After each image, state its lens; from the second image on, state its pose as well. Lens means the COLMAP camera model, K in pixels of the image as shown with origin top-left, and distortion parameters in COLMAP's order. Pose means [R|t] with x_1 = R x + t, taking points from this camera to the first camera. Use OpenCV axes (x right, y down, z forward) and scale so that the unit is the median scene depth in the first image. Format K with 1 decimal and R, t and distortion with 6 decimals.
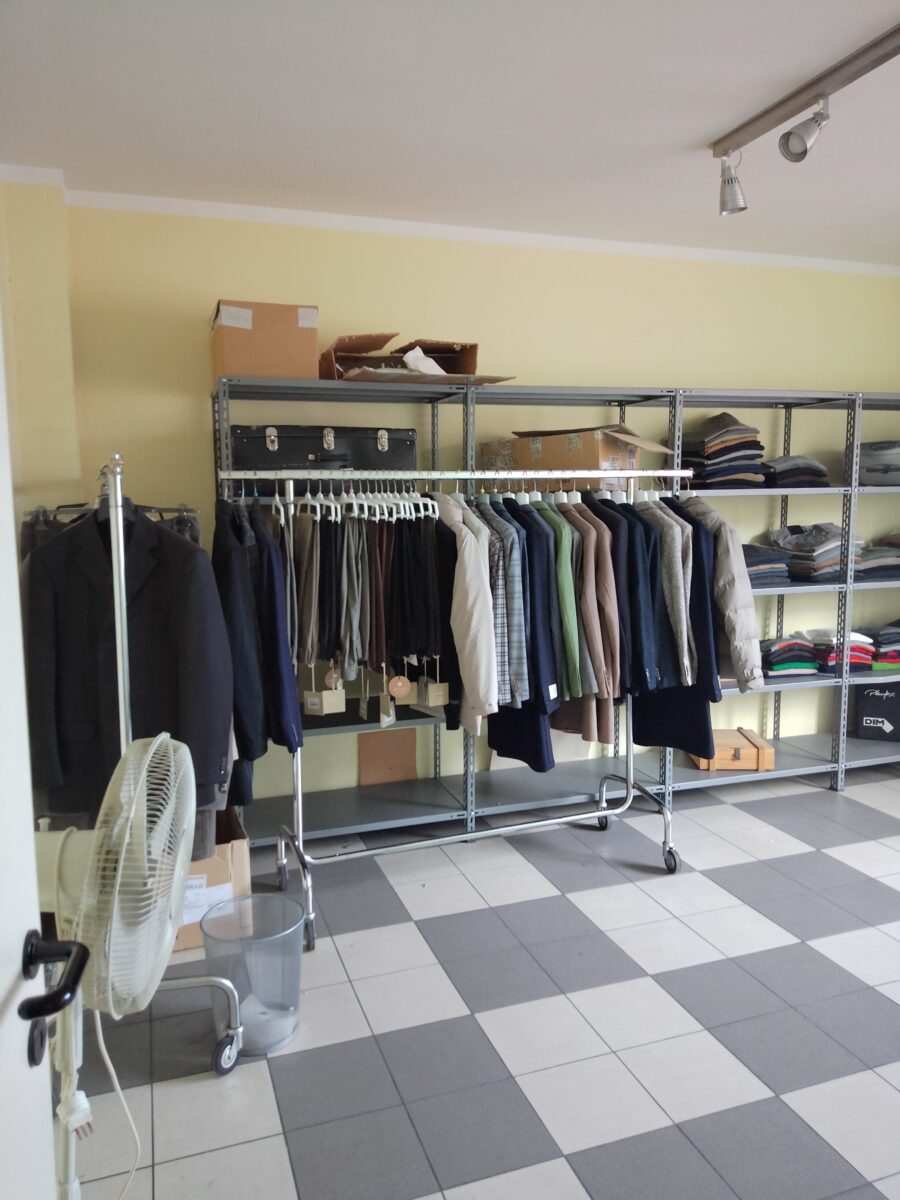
lens RADIAL K [[882.0, 0, 450.0], [0, 882.0, 600.0], [0, 0, 1]] dist [0.043202, -0.063857]
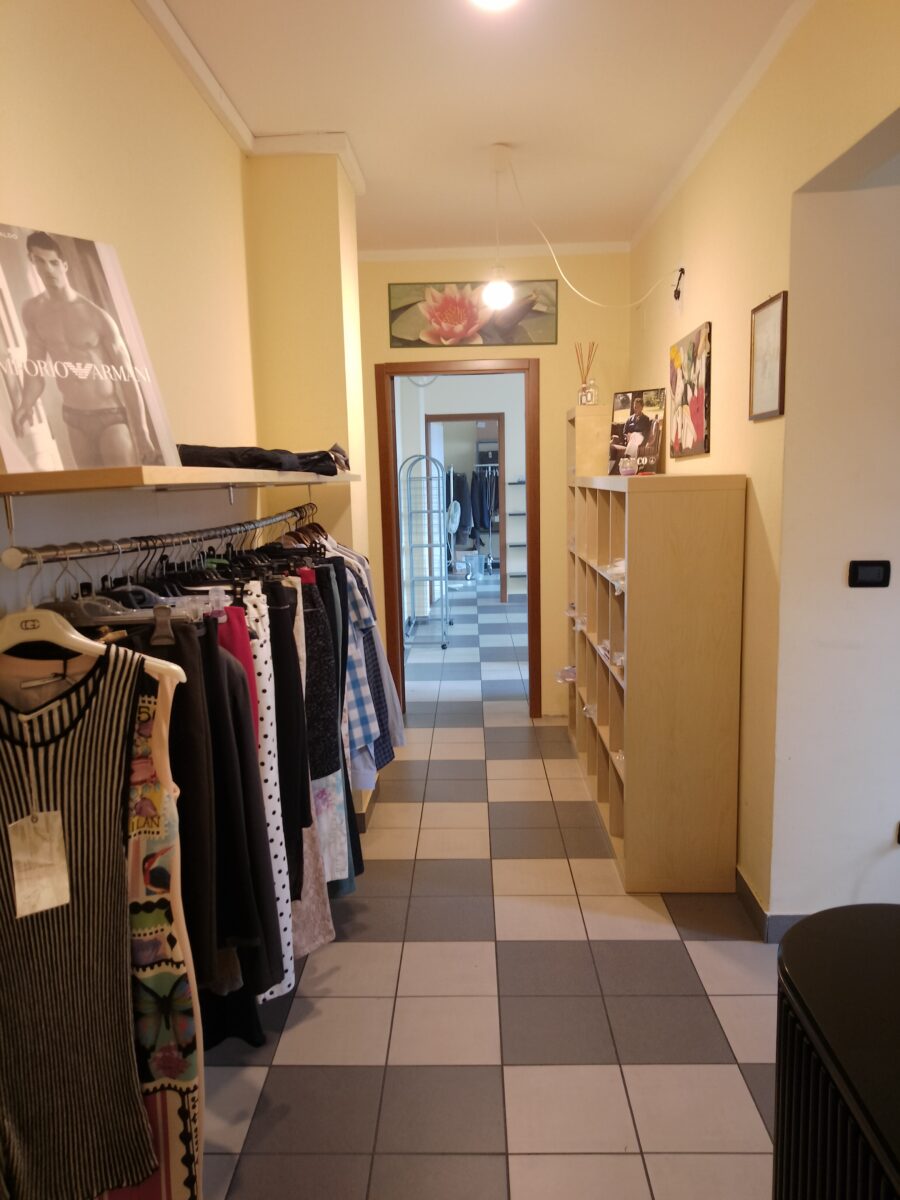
lens RADIAL K [[882.0, 0, 450.0], [0, 882.0, 600.0], [0, 0, 1]] dist [0.043202, -0.063857]
pose [[0.937089, 0.038828, -0.346924, 1.339270], [-0.026011, 0.998799, 0.041526, 0.393224], [0.348120, -0.029890, 0.936973, -3.600428]]
